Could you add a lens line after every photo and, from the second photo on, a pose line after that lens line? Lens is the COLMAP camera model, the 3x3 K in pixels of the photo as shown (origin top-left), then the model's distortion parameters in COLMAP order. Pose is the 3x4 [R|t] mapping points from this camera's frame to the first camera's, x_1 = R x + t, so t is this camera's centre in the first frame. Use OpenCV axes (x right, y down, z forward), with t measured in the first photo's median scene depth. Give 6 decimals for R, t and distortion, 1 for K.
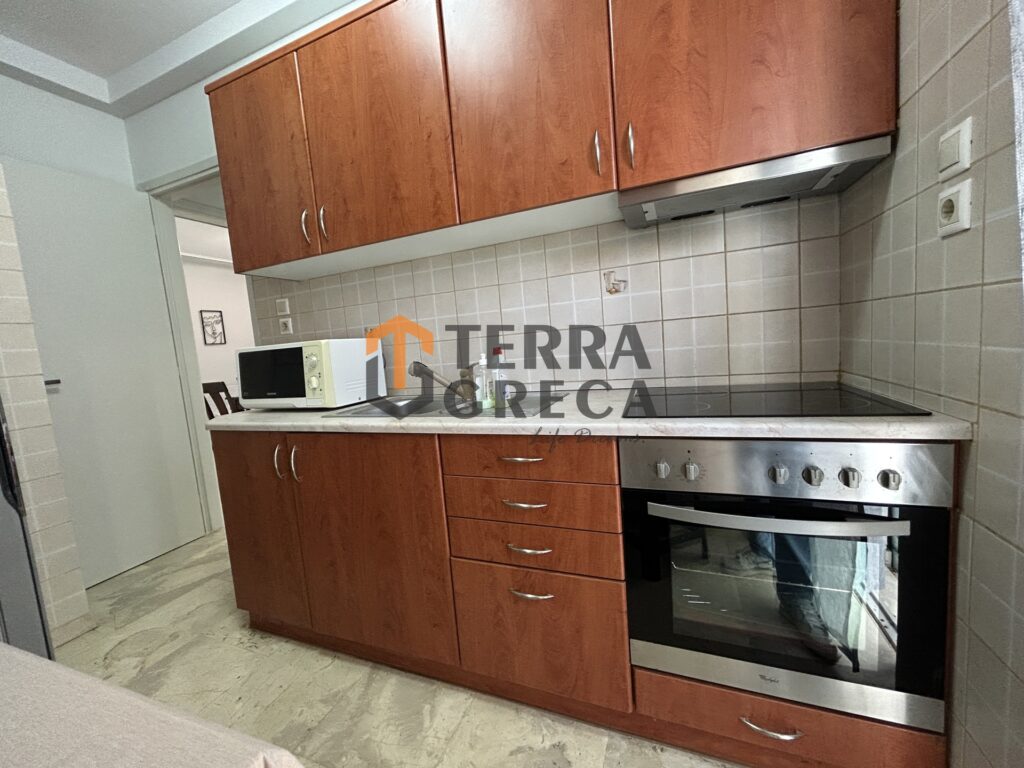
lens RADIAL K [[408.5, 0, 511.3], [0, 408.5, 382.4], [0, 0, 1]] dist [-0.000786, 0.000025]
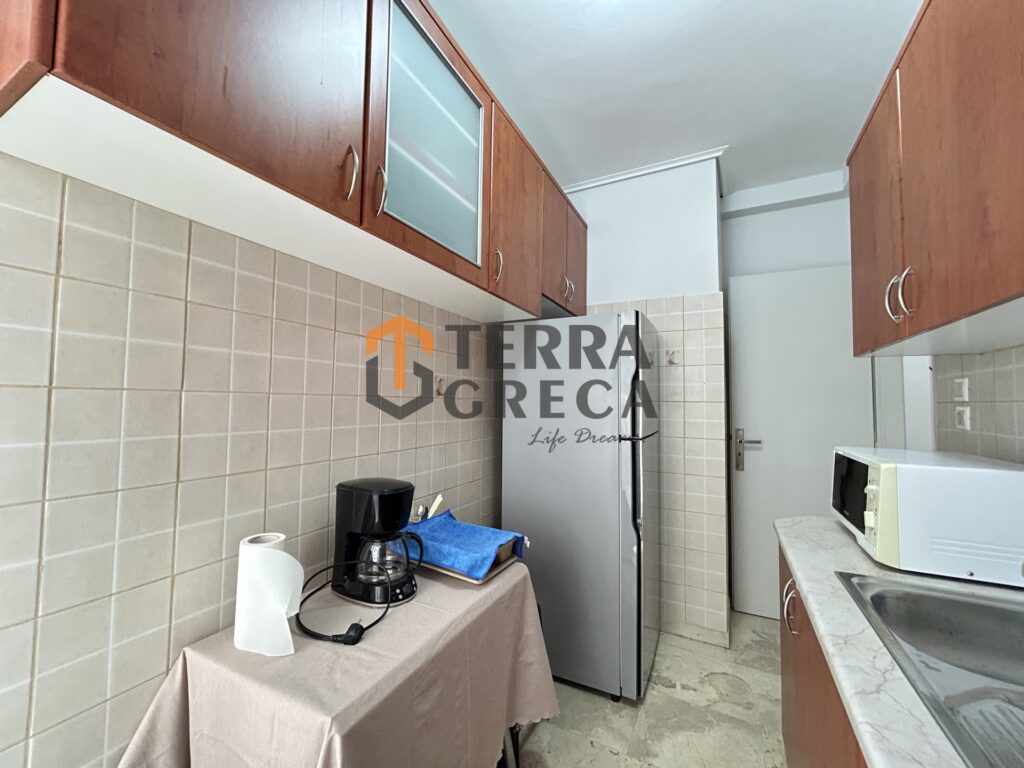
lens RADIAL K [[408.6, 0, 506.0], [0, 408.6, 383.2], [0, 0, 1]] dist [0.001260, 0.000238]
pose [[-0.098316, 0.033612, -0.994587, 0.322762], [-0.104004, 0.993609, 0.043859, -0.234032], [0.989706, 0.107753, -0.094192, 0.488573]]
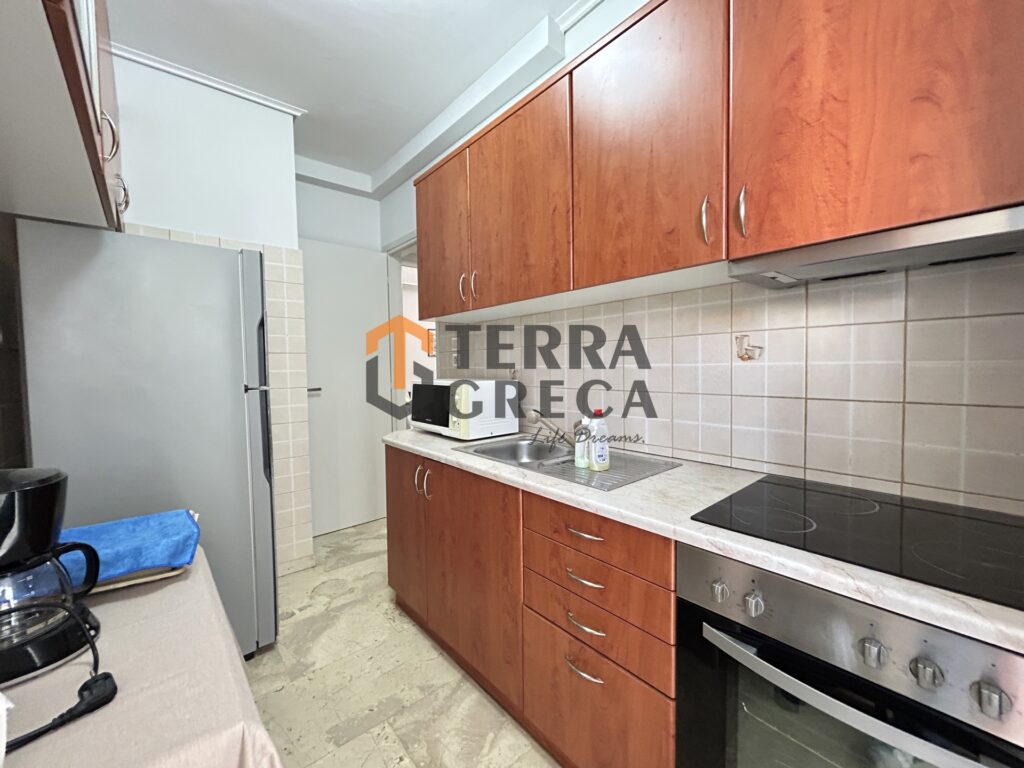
lens RADIAL K [[410.5, 0, 509.3], [0, 410.5, 383.2], [0, 0, 1]] dist [-0.002330, 0.000442]
pose [[0.885871, 0.089414, -0.455233, 0.230906], [-0.104797, 0.994456, -0.008607, -0.121886], [0.451940, 0.055332, 0.890331, -0.002418]]
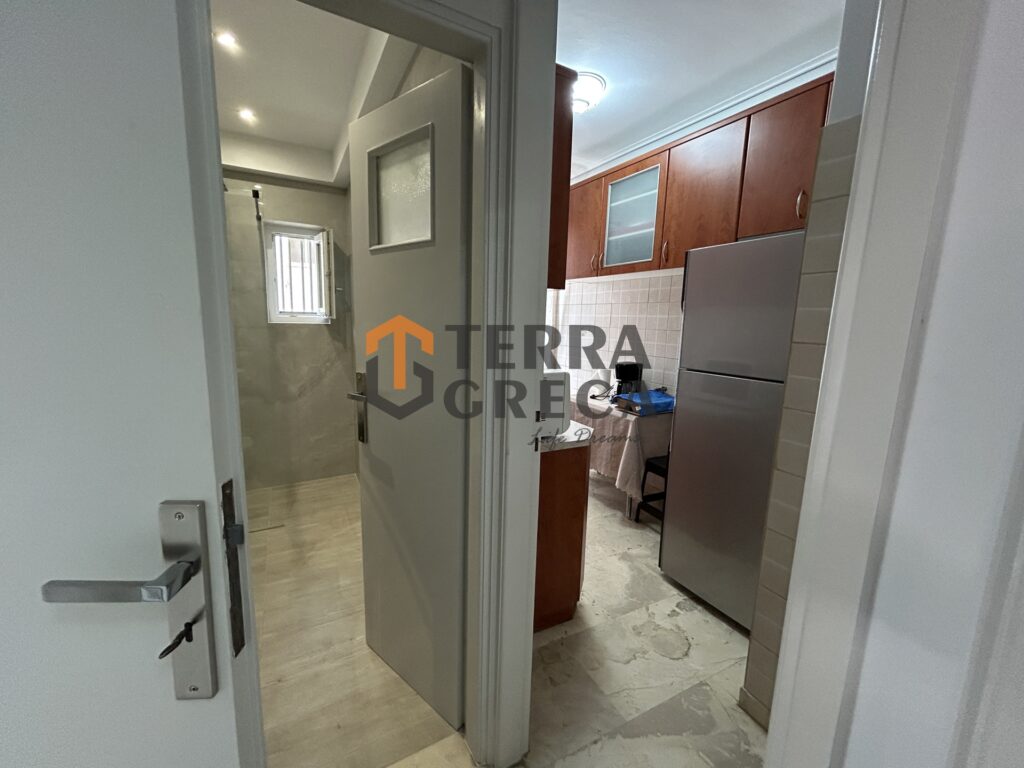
lens RADIAL K [[410.5, 0, 509.3], [0, 410.5, 383.2], [0, 0, 1]] dist [-0.002330, 0.000442]
pose [[-0.763903, -0.039102, 0.644145, -1.564318], [0.100592, 0.978746, 0.178708, -0.328058], [-0.637442, 0.201312, -0.743734, 2.387229]]
